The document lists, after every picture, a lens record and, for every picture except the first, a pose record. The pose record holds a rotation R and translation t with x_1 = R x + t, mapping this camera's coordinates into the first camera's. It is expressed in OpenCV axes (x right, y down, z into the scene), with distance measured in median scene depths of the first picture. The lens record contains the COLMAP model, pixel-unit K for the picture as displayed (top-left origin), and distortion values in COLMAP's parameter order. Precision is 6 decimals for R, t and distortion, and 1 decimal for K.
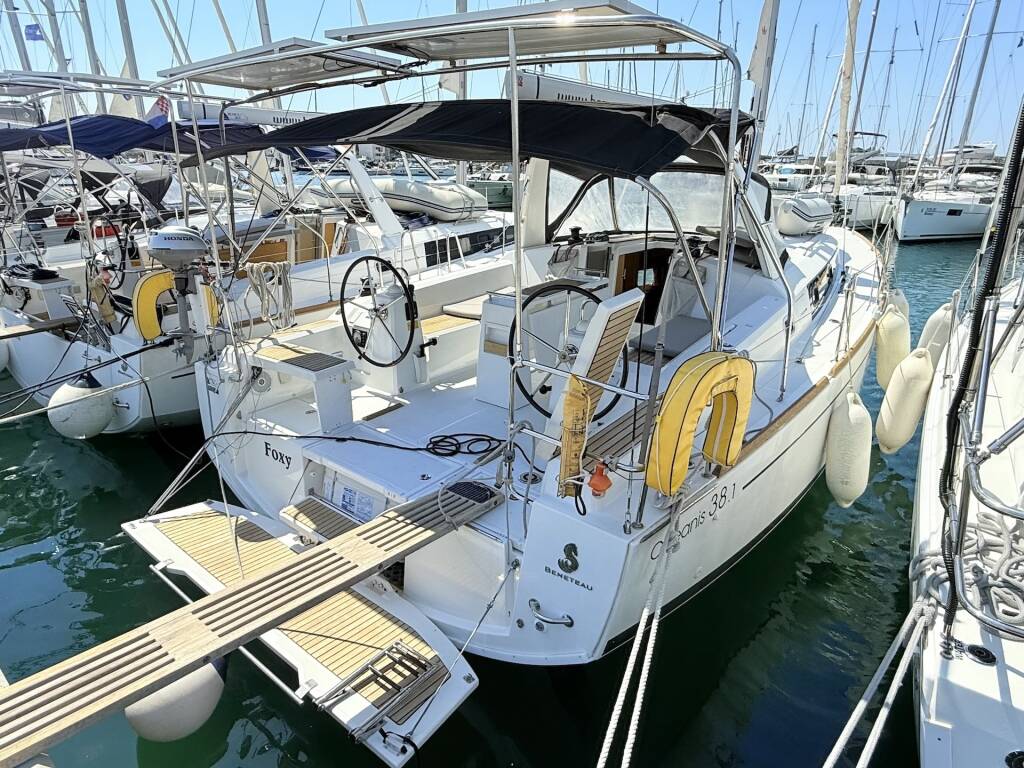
lens RADIAL K [[606.8, 0, 497.0], [0, 606.8, 382.2], [0, 0, 1]] dist [-0.021501, -0.000335]
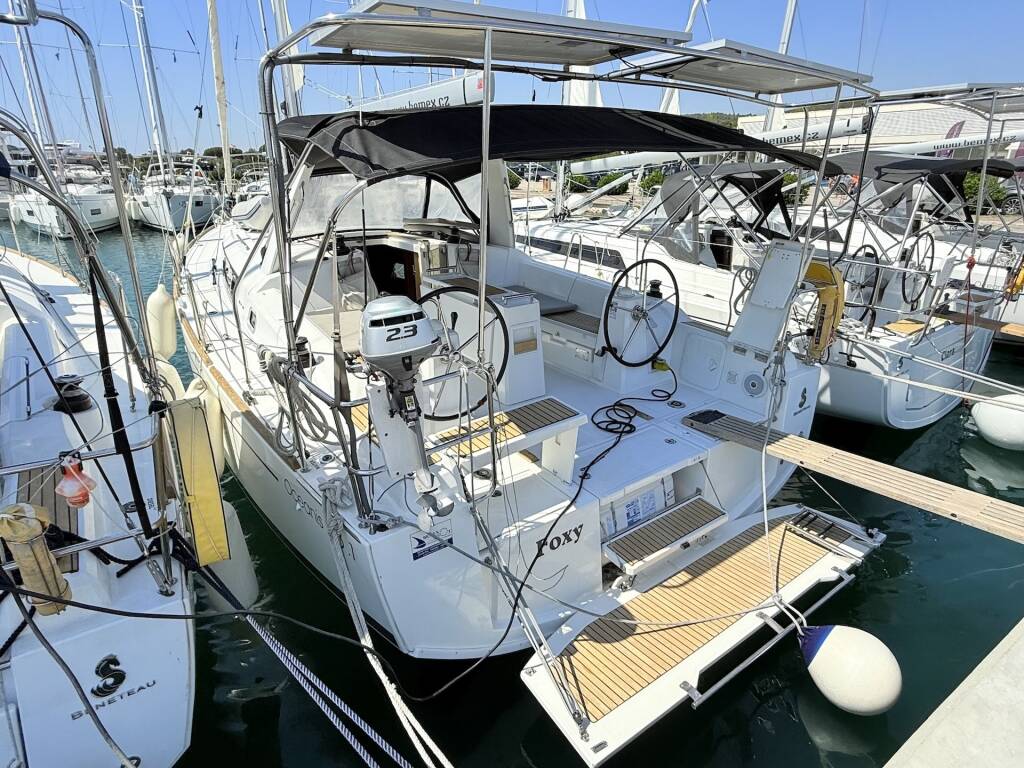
lens RADIAL K [[559.7, 0, 512.0], [0, 559.7, 384.0], [0, 0, 1]] dist [-0.022159, -0.000896]
pose [[0.278564, -0.364086, 0.888731, -0.941176], [0.333599, 0.904423, 0.265951, -0.276924], [-0.900618, 0.222396, 0.373399, 0.720069]]
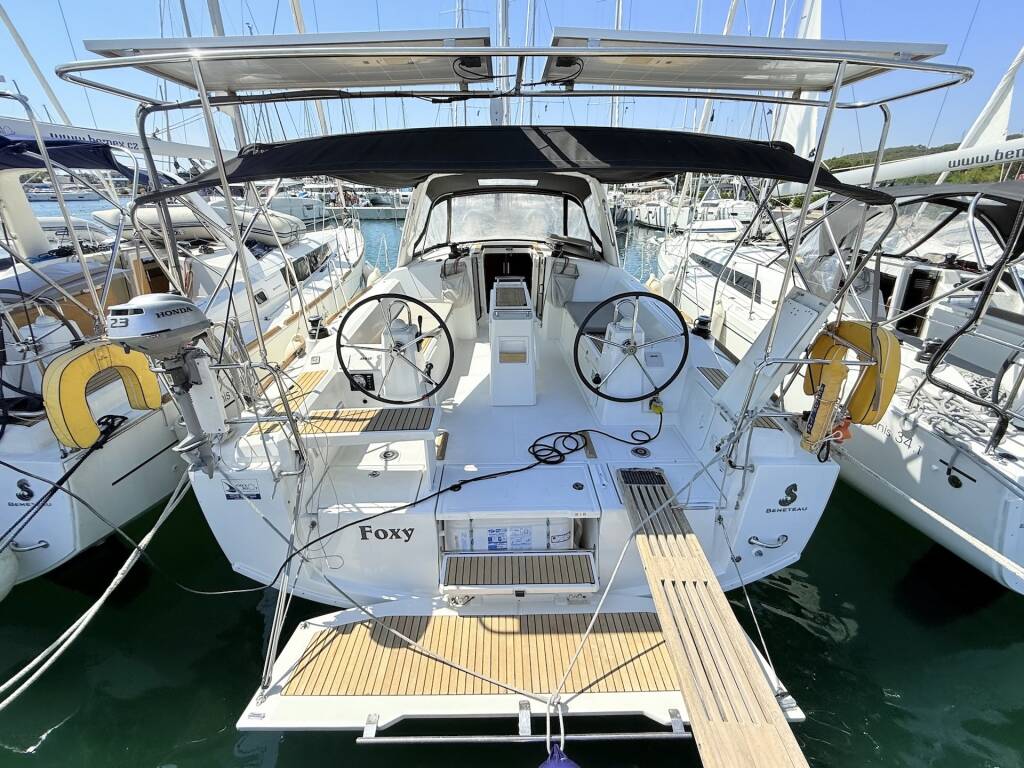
lens RADIAL K [[445.3, 0, 512.0], [0, 445.3, 384.0], [0, 0, 1]] dist [0.002540, -0.010049]
pose [[0.768910, -0.272535, 0.578362, -0.528521], [0.225652, 0.962063, 0.153347, -0.144962], [-0.598213, 0.012599, 0.801238, 0.358502]]
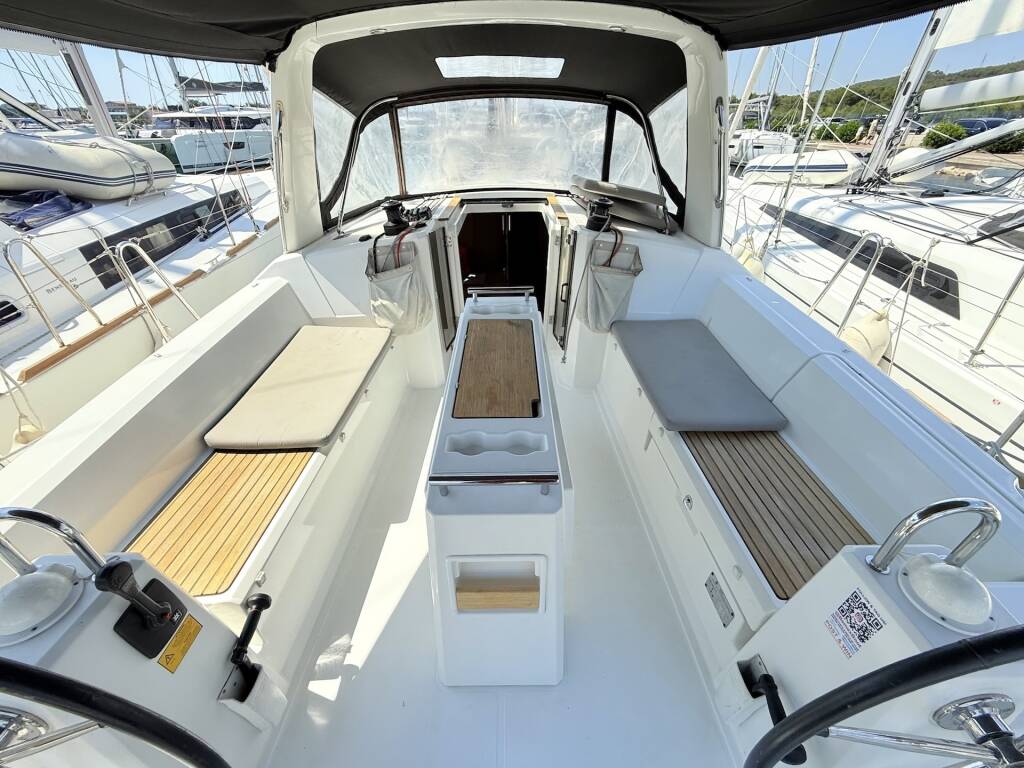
lens RADIAL K [[403.9, 0, 512.0], [0, 403.9, 384.0], [0, 0, 1]] dist [-0.015324, -0.000171]
pose [[0.781698, -0.361107, 0.508478, -0.065613], [0.228247, 0.924401, 0.305592, -0.270267], [-0.580389, -0.122821, 0.805024, 0.876038]]
